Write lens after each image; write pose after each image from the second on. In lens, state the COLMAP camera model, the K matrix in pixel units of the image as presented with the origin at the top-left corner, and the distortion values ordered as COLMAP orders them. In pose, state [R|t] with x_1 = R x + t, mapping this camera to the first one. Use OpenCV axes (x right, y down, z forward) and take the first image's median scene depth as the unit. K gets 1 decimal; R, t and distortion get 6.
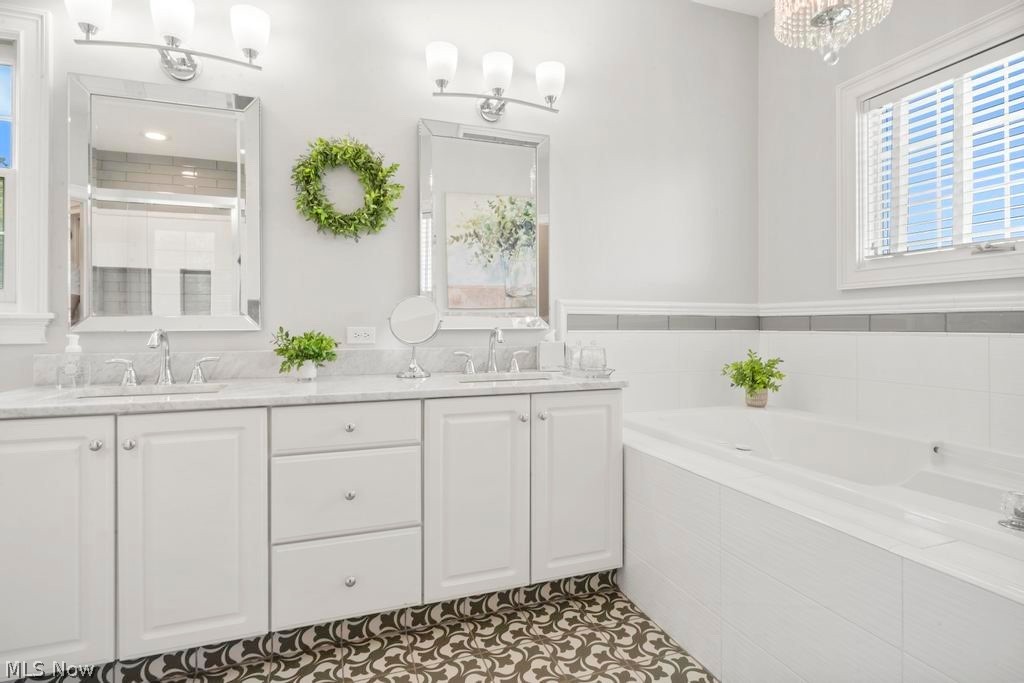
lens RADIAL K [[520.5, 0, 510.5], [0, 520.5, 331.8], [0, 0, 1]] dist [0.001387, -0.002359]
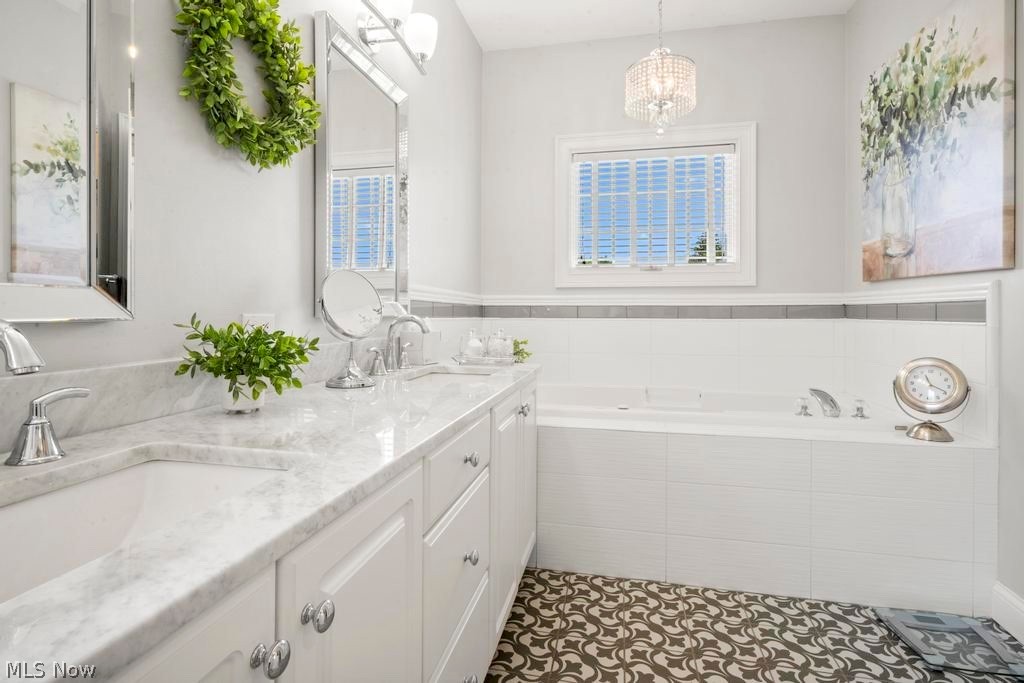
lens RADIAL K [[520.5, 0, 506.9], [0, 520.5, 323.3], [0, 0, 1]] dist [0.001387, -0.002359]
pose [[0.525711, -0.012404, 0.850573, -0.492594], [0.009333, 0.999918, 0.008813, -0.000521], [-0.850612, 0.003306, 0.525784, 0.342224]]
